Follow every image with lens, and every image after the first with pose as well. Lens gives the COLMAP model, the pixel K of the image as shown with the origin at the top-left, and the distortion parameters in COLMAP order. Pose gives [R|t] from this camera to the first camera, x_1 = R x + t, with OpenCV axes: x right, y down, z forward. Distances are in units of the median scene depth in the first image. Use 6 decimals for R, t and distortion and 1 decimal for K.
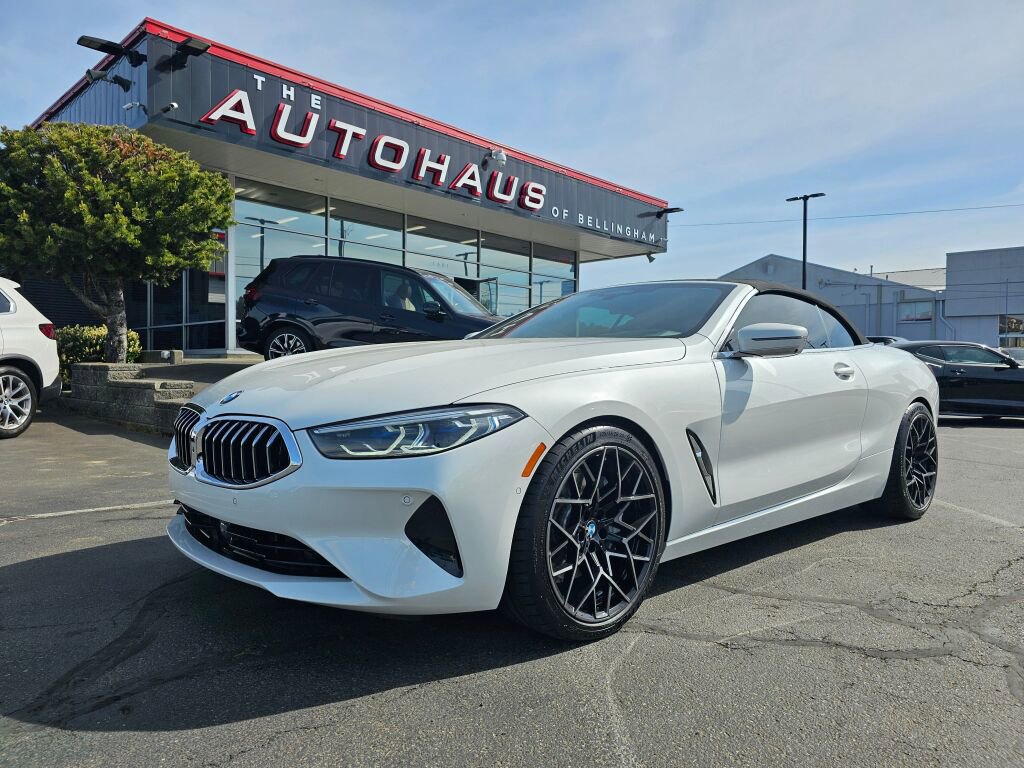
lens RADIAL K [[727.9, 0, 507.7], [0, 727.9, 384.2], [0, 0, 1]] dist [0.042763, -0.046604]
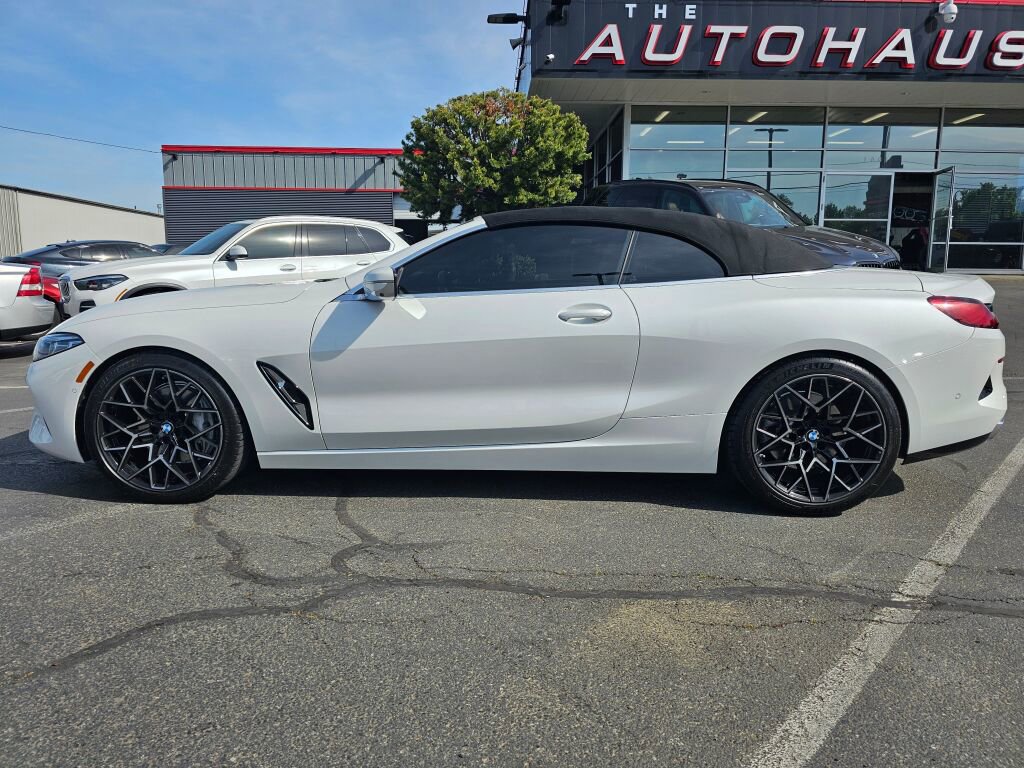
lens RADIAL K [[727.9, 0, 507.7], [0, 727.9, 384.2], [0, 0, 1]] dist [0.042763, -0.046604]
pose [[0.683269, 0.096653, -0.723742, 0.341375], [-0.006479, 0.991964, 0.126356, -0.013954], [0.730138, -0.081646, 0.678404, 0.117269]]
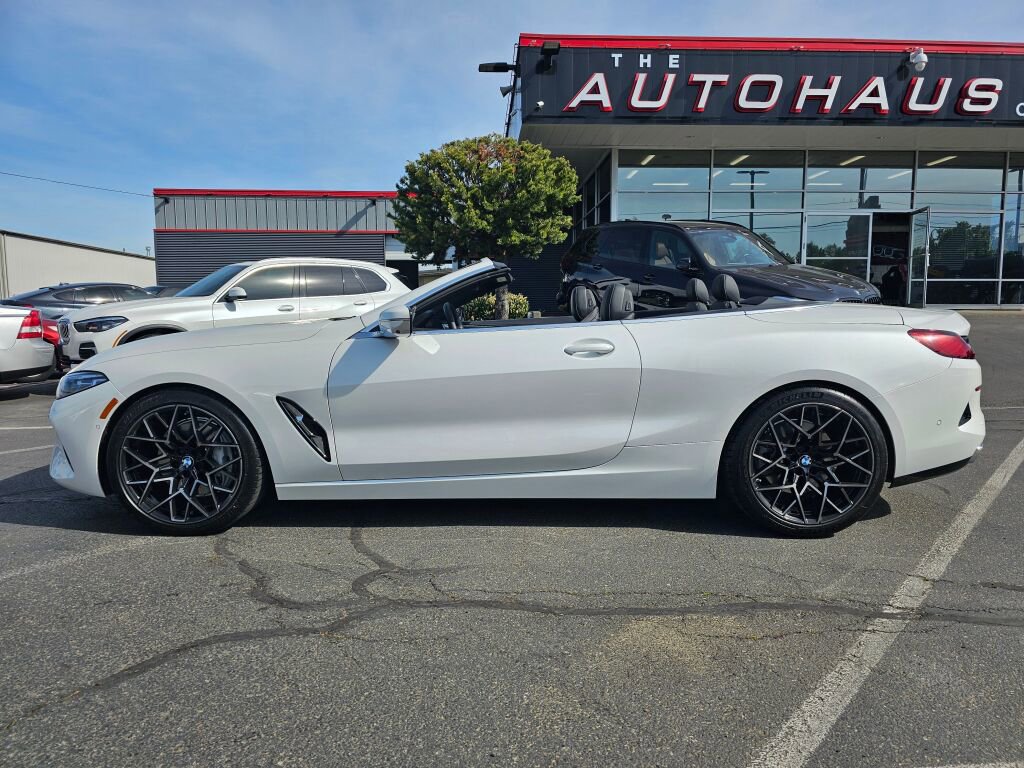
lens RADIAL K [[729.2, 0, 513.9], [0, 729.2, 391.7], [0, 0, 1]] dist [0.043169, -0.046059]
pose [[0.701259, 0.058144, -0.710531, 0.347507], [0.002171, 0.996490, 0.083687, -0.012884], [0.712903, -0.060229, 0.698671, 0.100160]]
